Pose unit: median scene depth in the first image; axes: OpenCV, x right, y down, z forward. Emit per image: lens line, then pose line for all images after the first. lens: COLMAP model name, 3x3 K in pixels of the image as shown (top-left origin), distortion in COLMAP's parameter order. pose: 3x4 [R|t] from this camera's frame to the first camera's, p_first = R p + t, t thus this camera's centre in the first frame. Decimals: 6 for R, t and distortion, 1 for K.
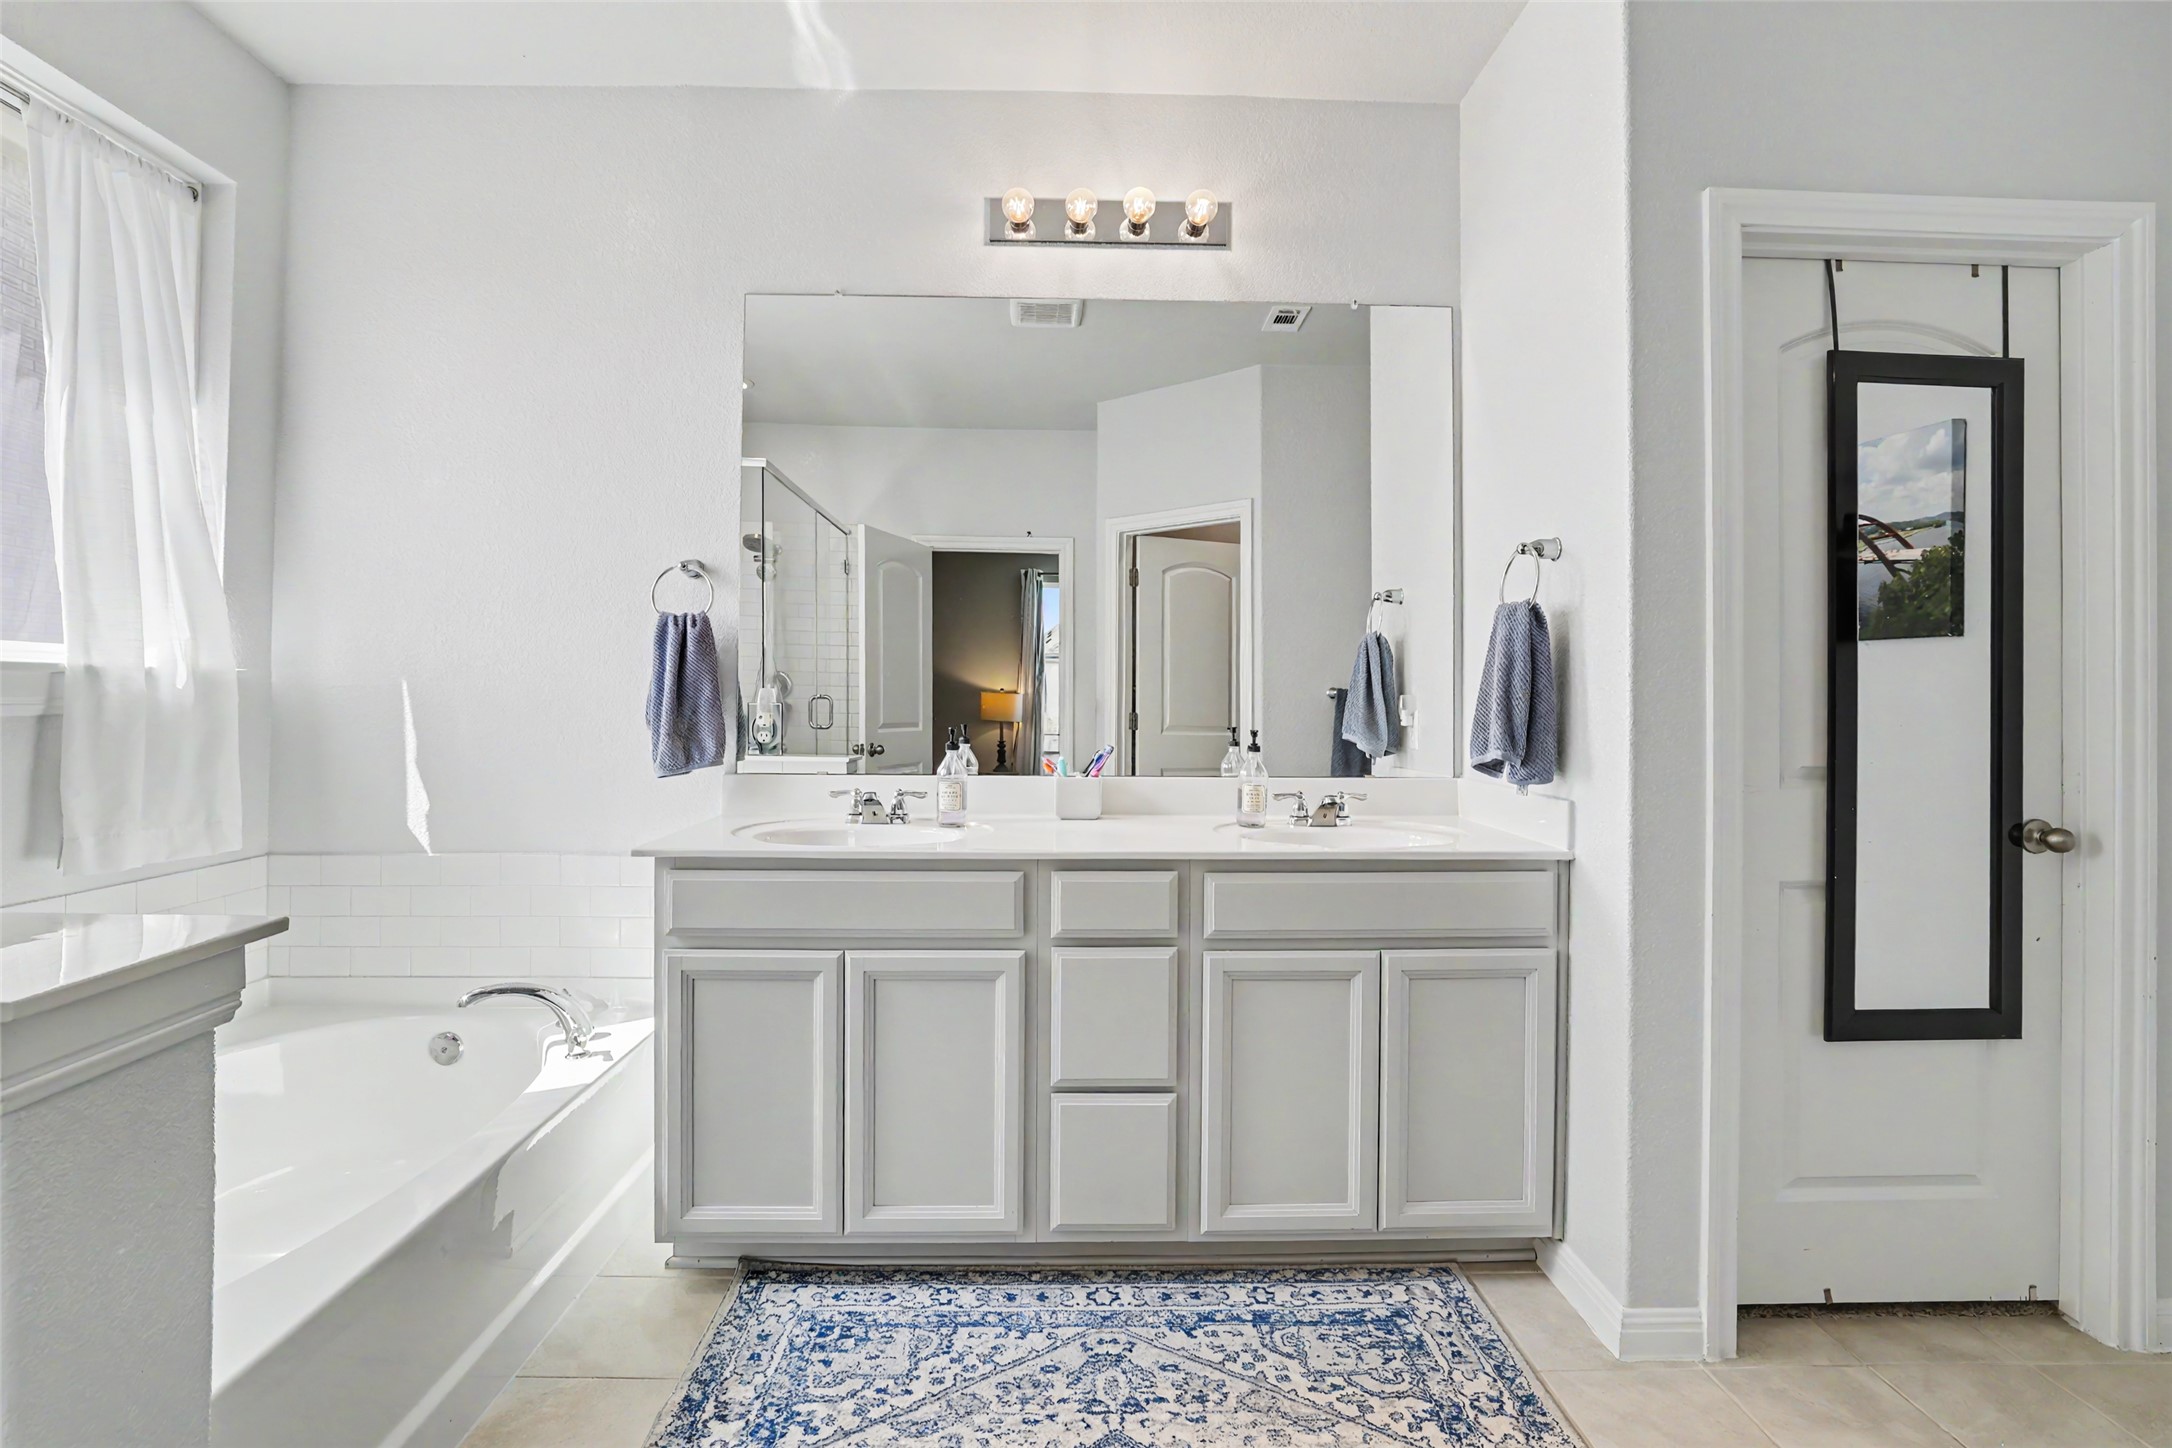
lens RADIAL K [[926.9, 0, 1085.2], [0, 926.9, 700.3], [0, 0, 1]] dist [-0.018333, 0.000105]
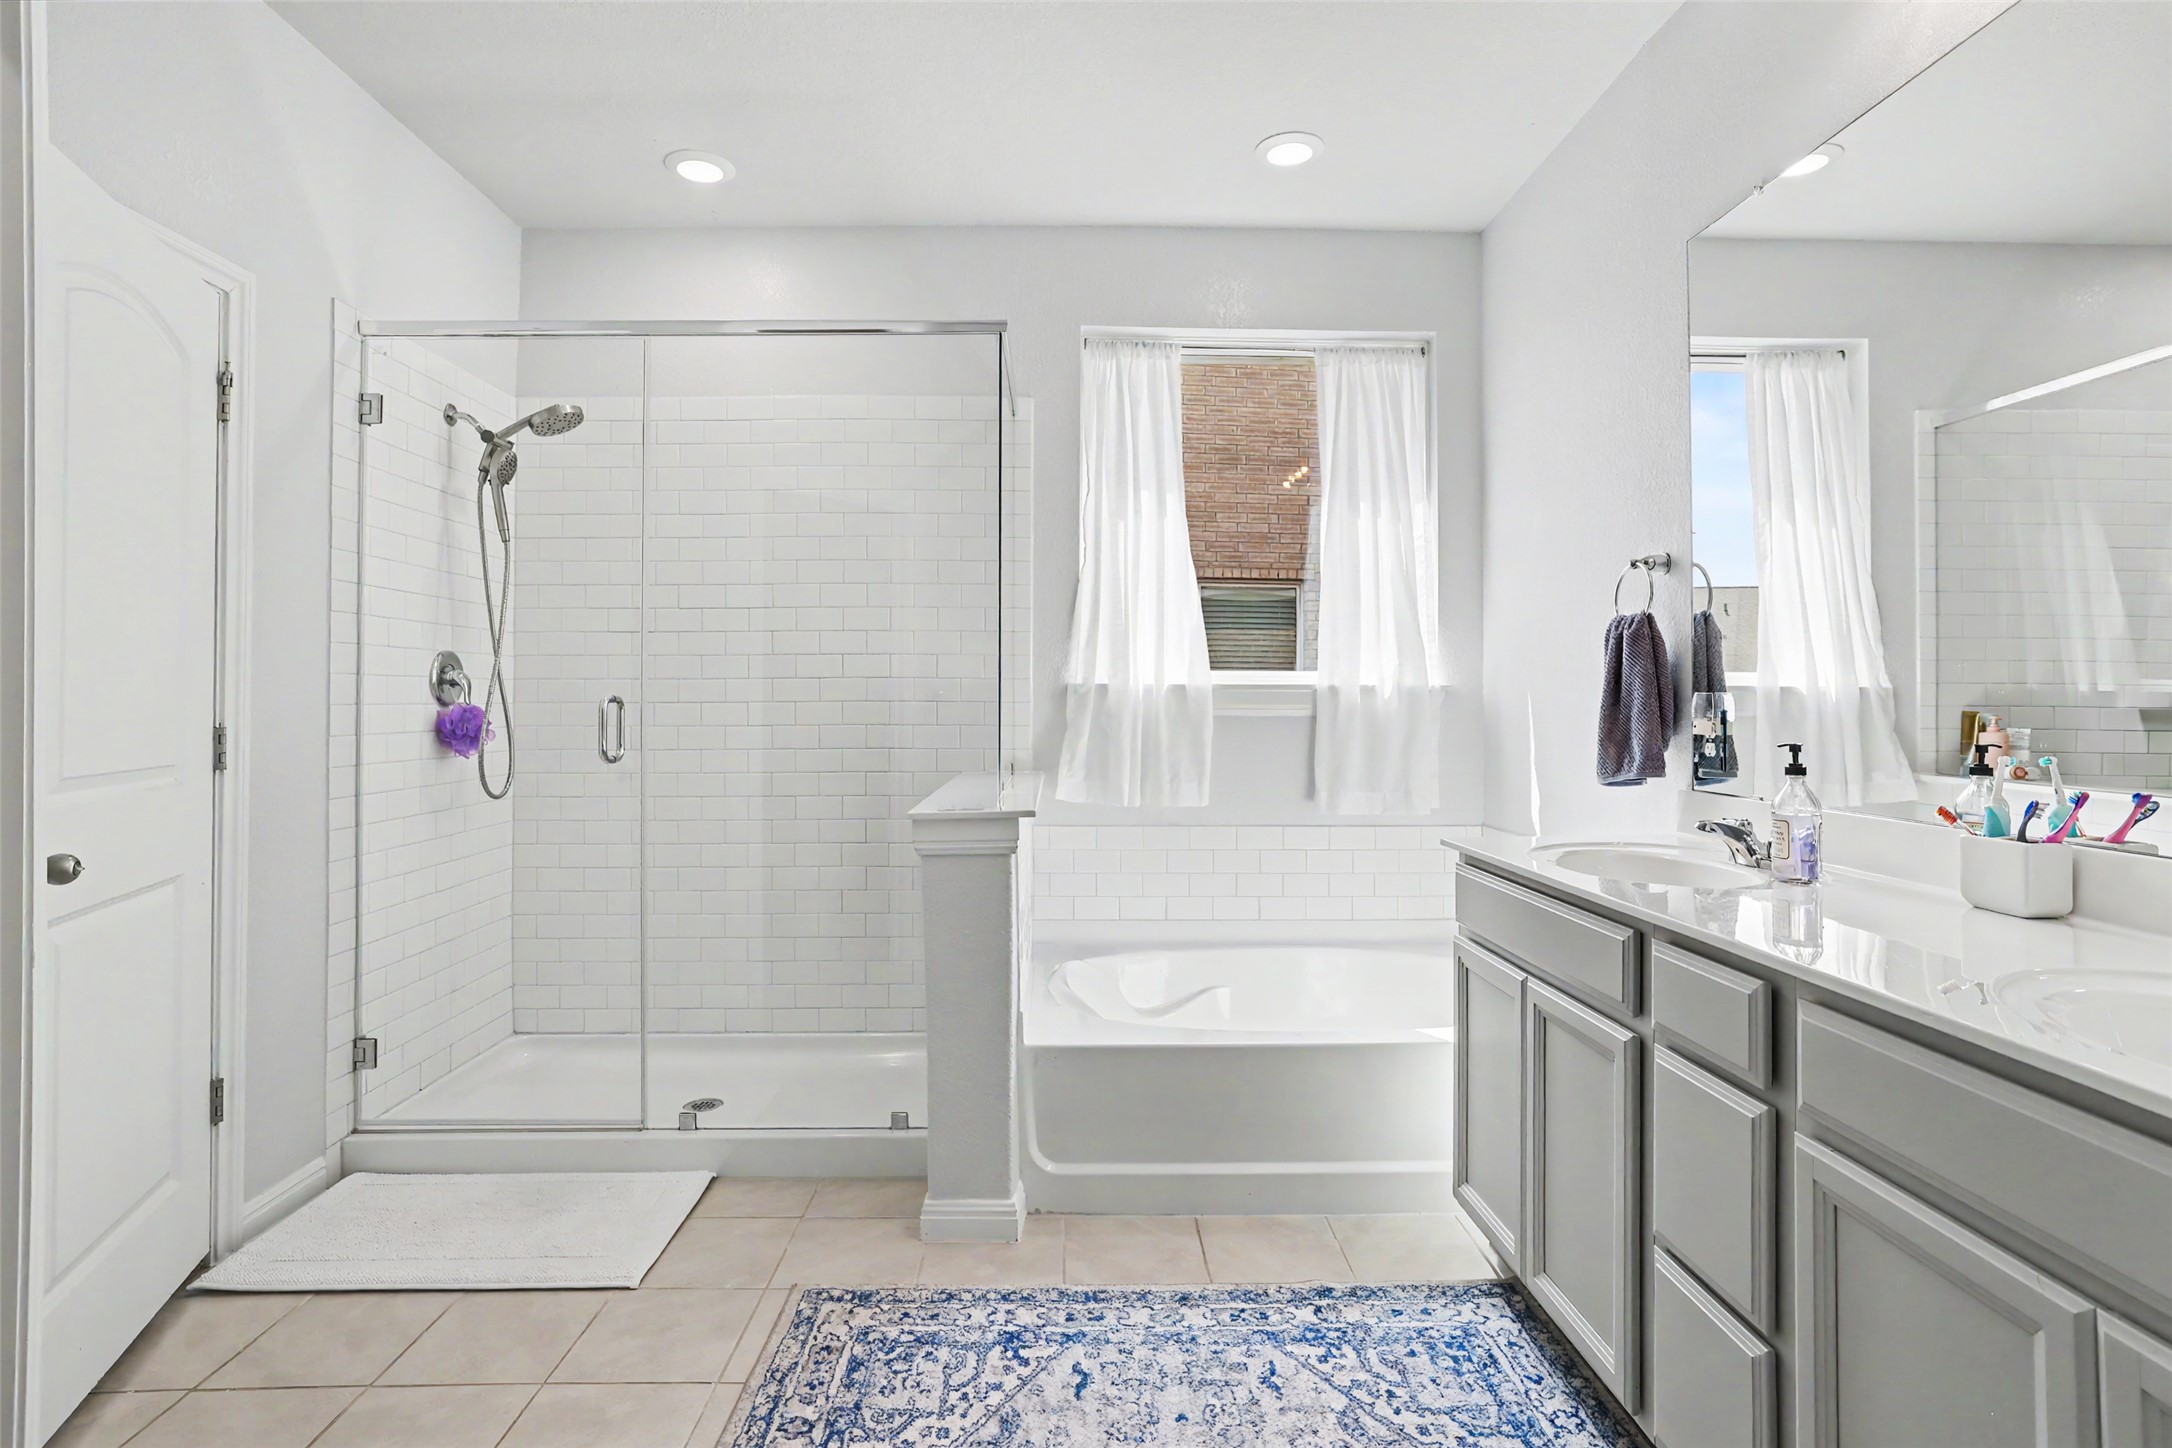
lens RADIAL K [[1001.8, 0, 1081.7], [0, 1001.8, 697.9], [0, 0, 1]] dist [-0.071385, 0.027597]
pose [[0.027499, -0.019246, -0.999437, 0.706908], [0.000411, 0.999815, -0.019242, 0.017608], [0.999622, 0.000119, 0.027502, 0.542443]]
